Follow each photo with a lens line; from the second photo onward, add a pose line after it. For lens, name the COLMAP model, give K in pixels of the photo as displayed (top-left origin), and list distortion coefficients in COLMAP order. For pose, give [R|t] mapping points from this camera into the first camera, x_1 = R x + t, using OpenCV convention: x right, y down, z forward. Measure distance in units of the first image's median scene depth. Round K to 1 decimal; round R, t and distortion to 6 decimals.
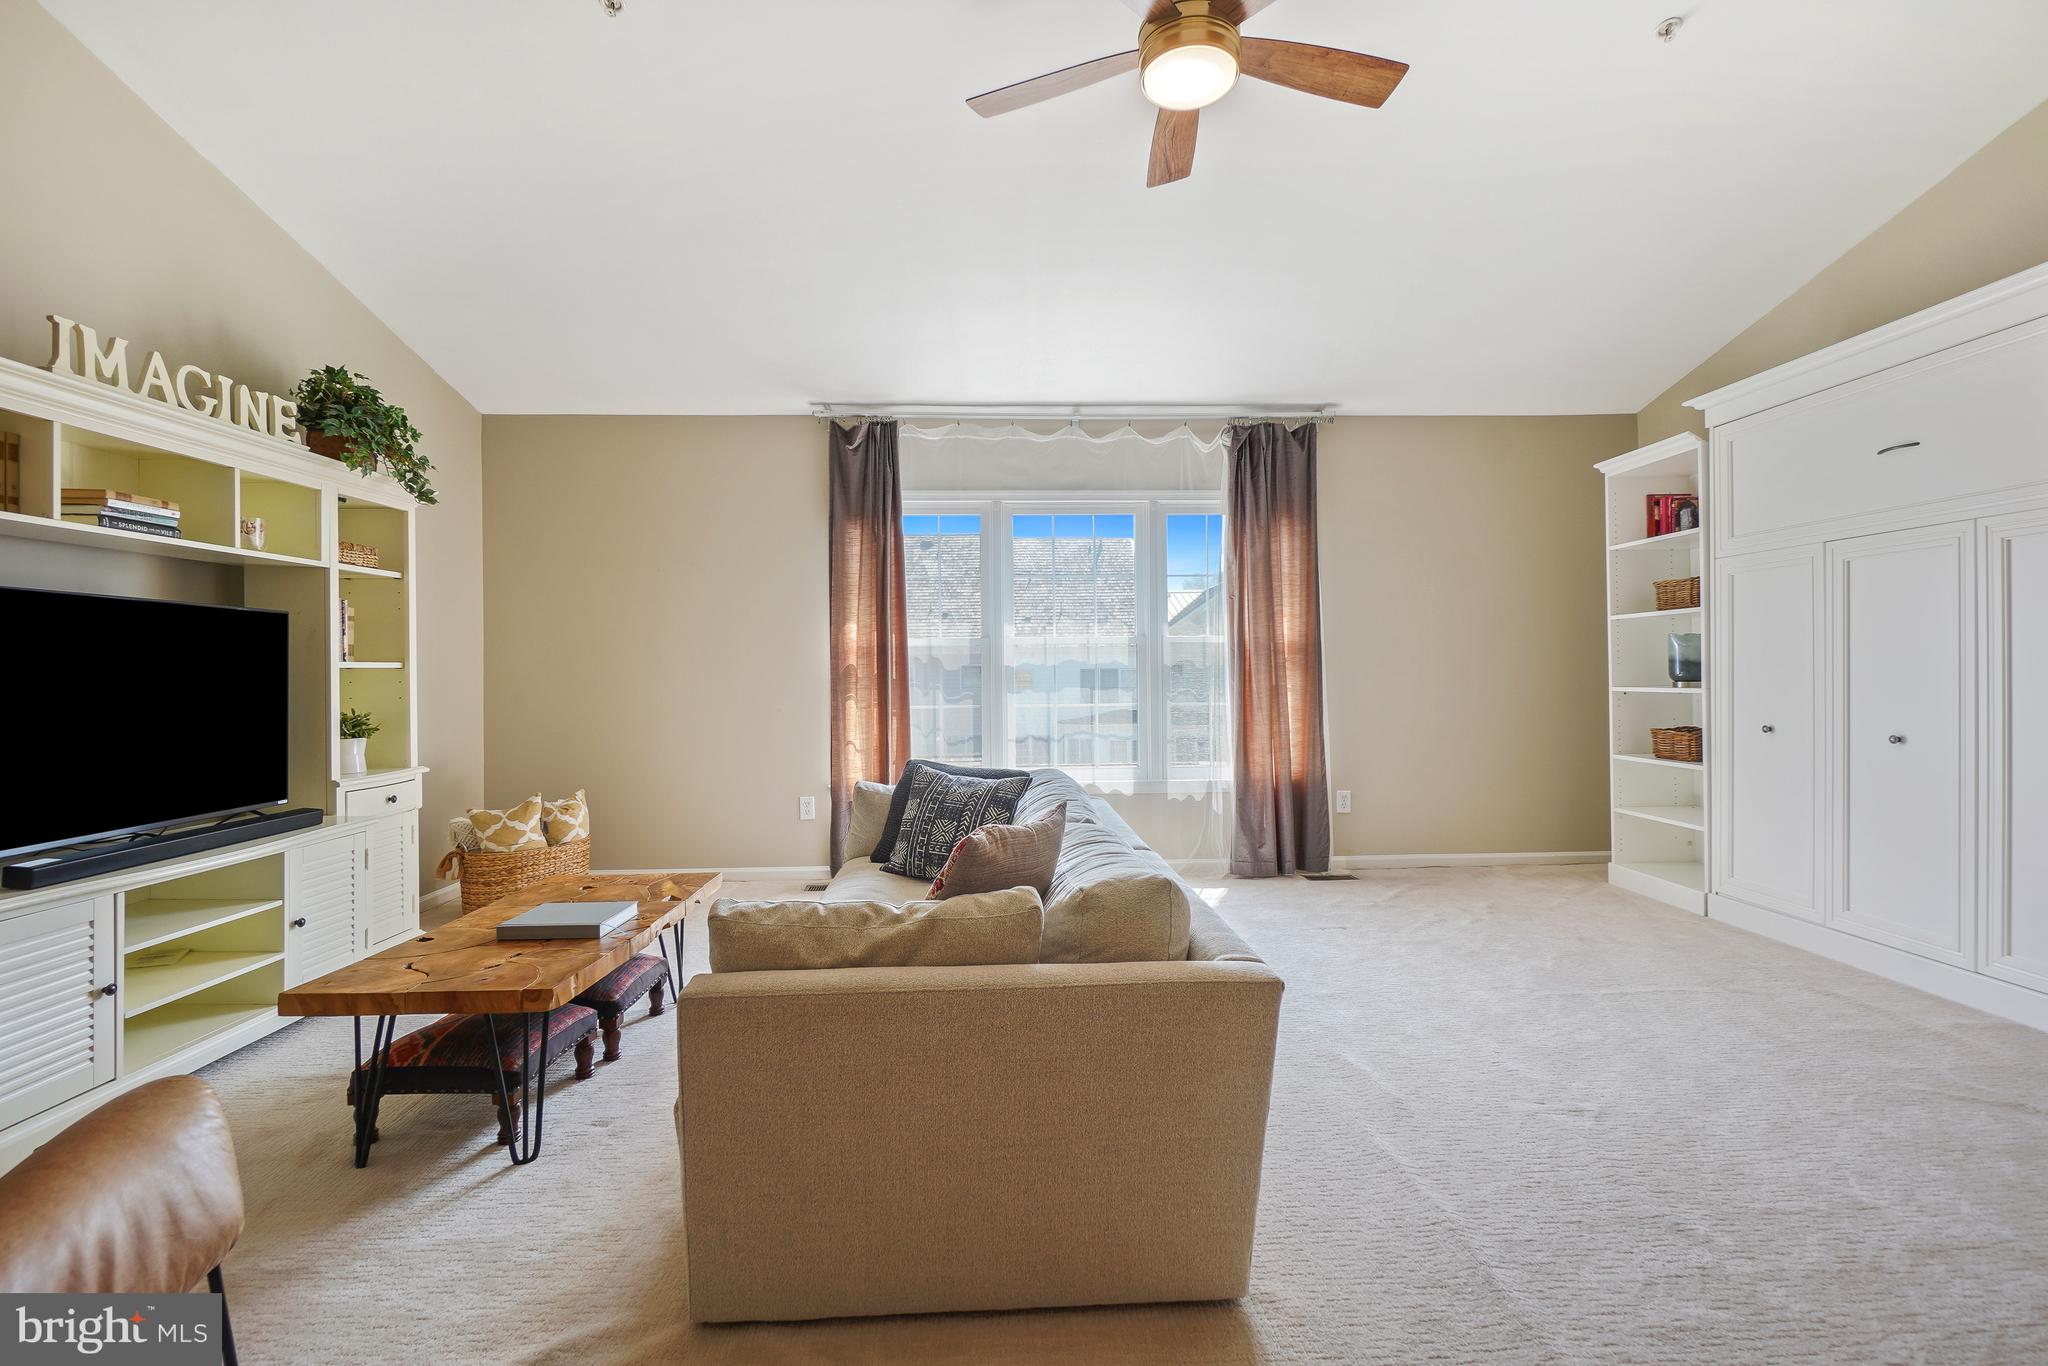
lens RADIAL K [[916.0, 0, 1025.2], [0, 916.0, 693.2], [0, 0, 1]] dist [-0.002357, -0.000584]
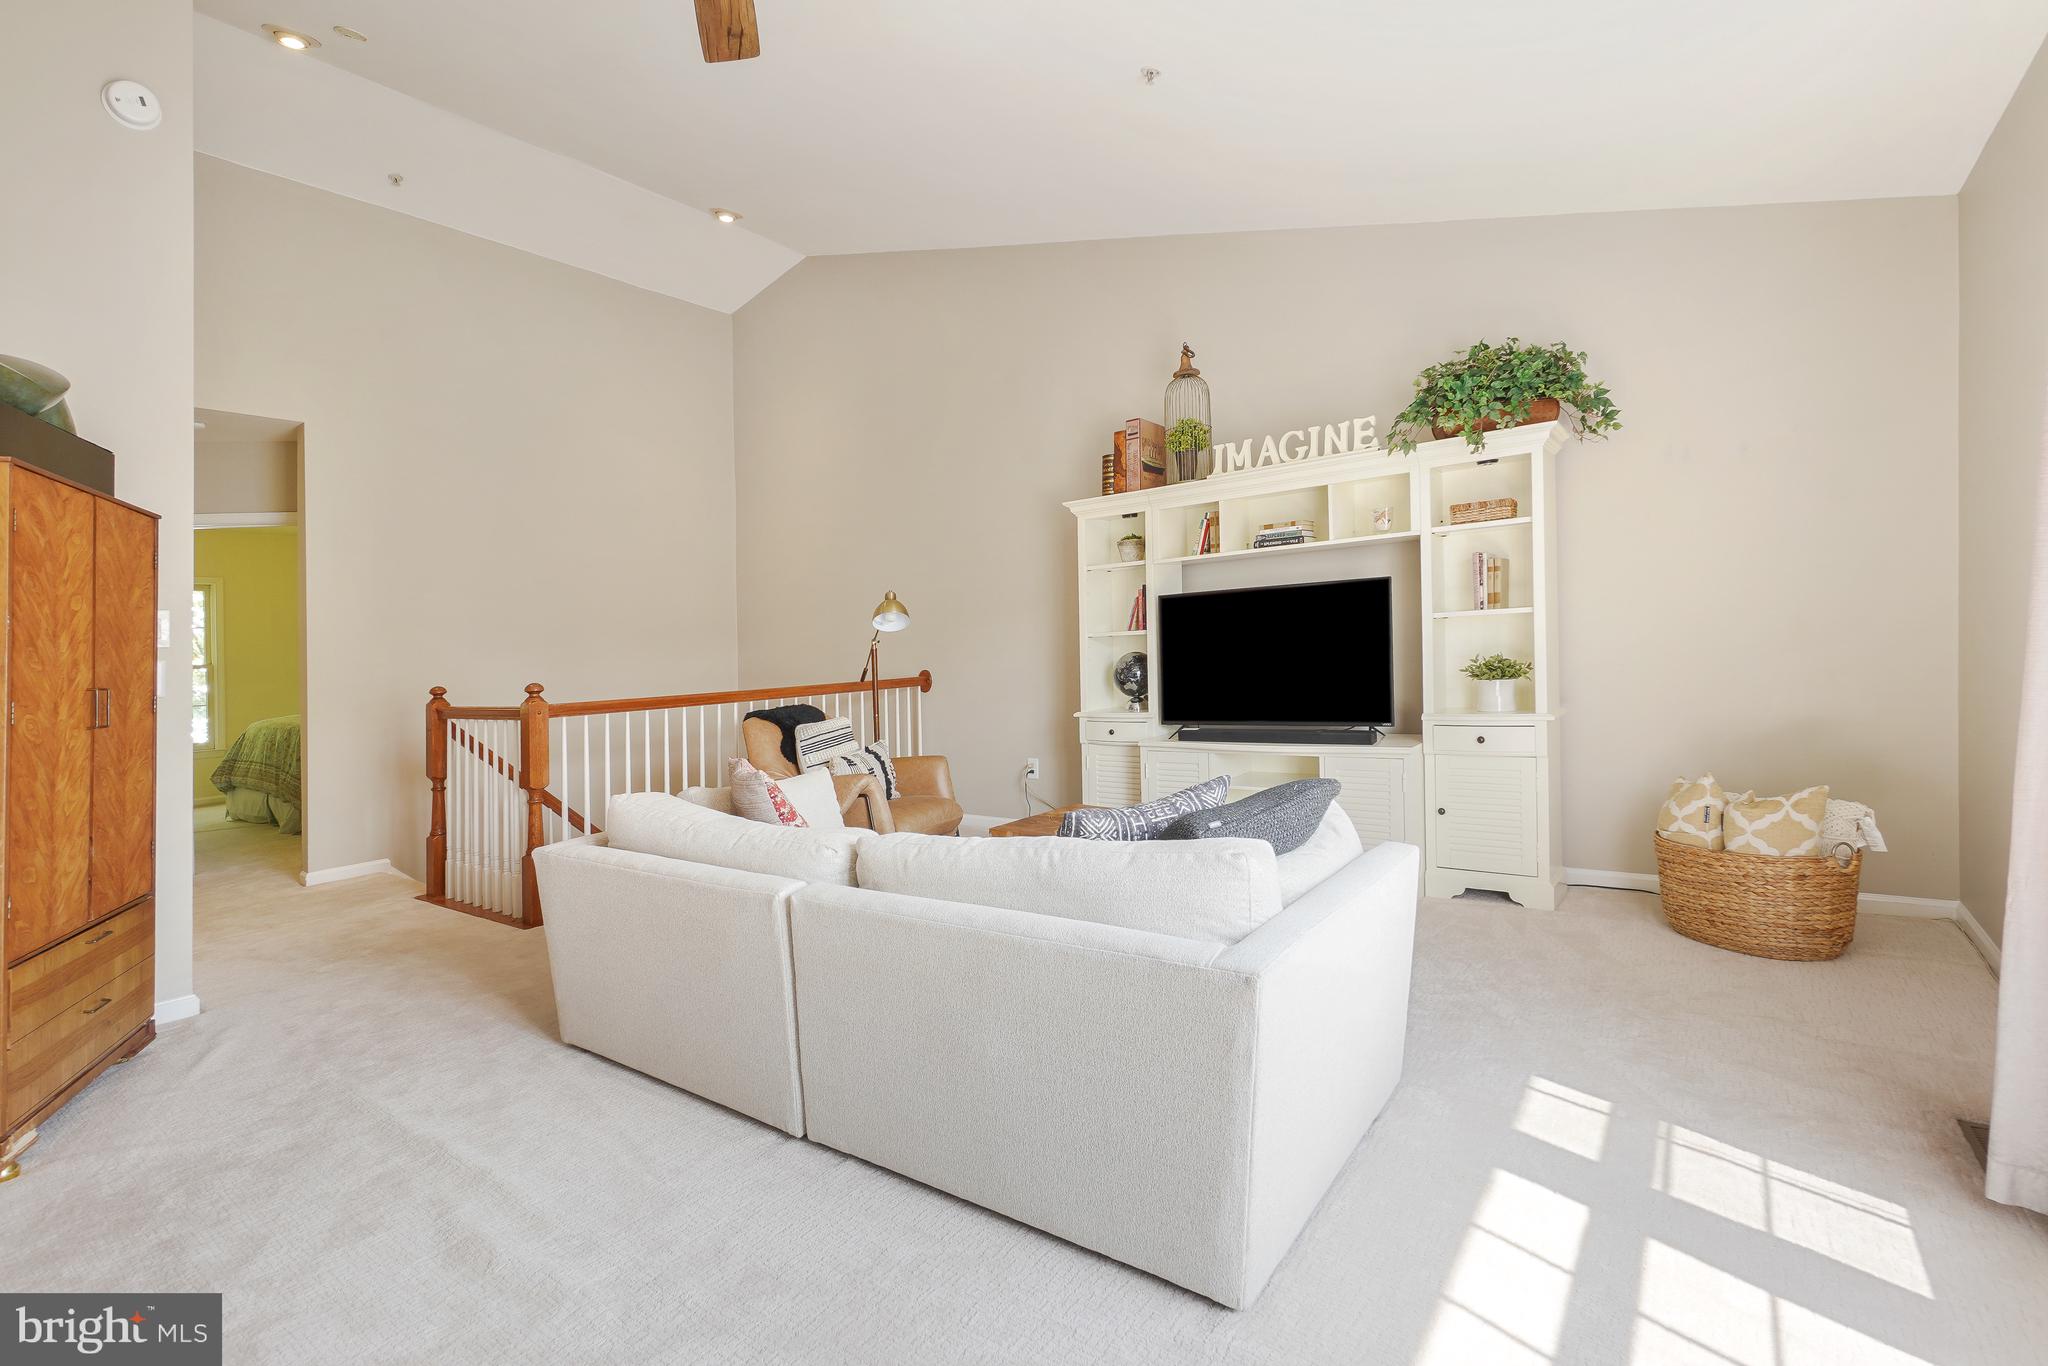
lens RADIAL K [[916.0, 0, 1025.2], [0, 916.0, 693.2], [0, 0, 1]] dist [-0.002357, -0.000584]
pose [[-0.614619, 0.016499, -0.788652, 0.527078], [0.004198, 0.999835, 0.017645, 0.047934], [0.788813, 0.007534, -0.614587, 1.423998]]
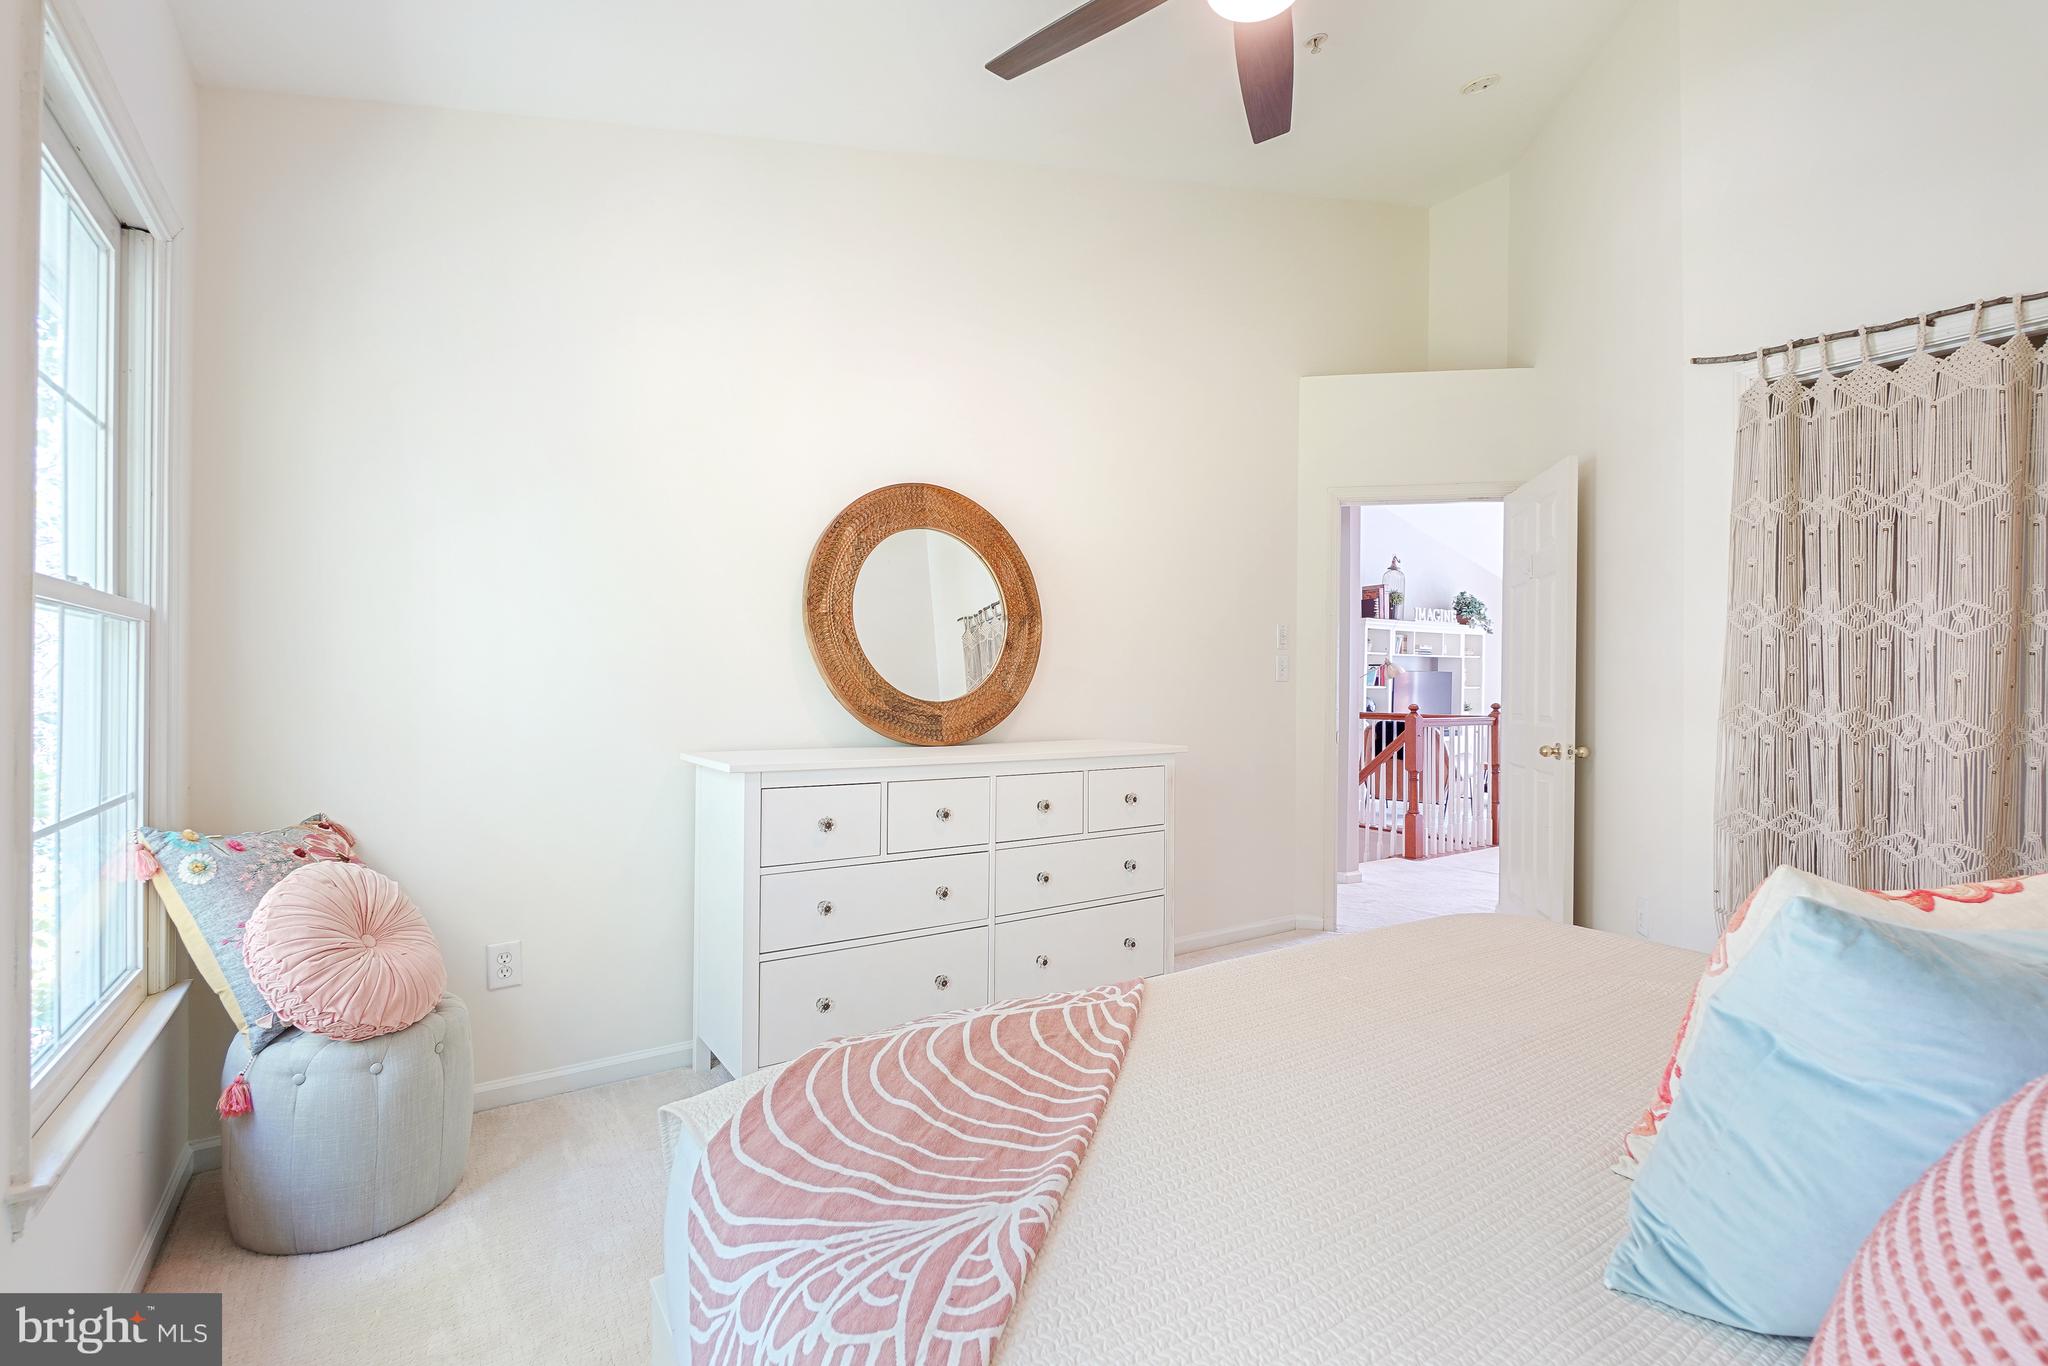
lens RADIAL K [[916.0, 0, 1025.2], [0, 916.0, 693.2], [0, 0, 1]] dist [-0.002357, -0.000584]
pose [[0.523587, 0.000464, -0.851972, 1.250060], [-0.013218, 0.999884, -0.007579, 0.034510], [0.851870, 0.015230, 0.523532, -2.116714]]
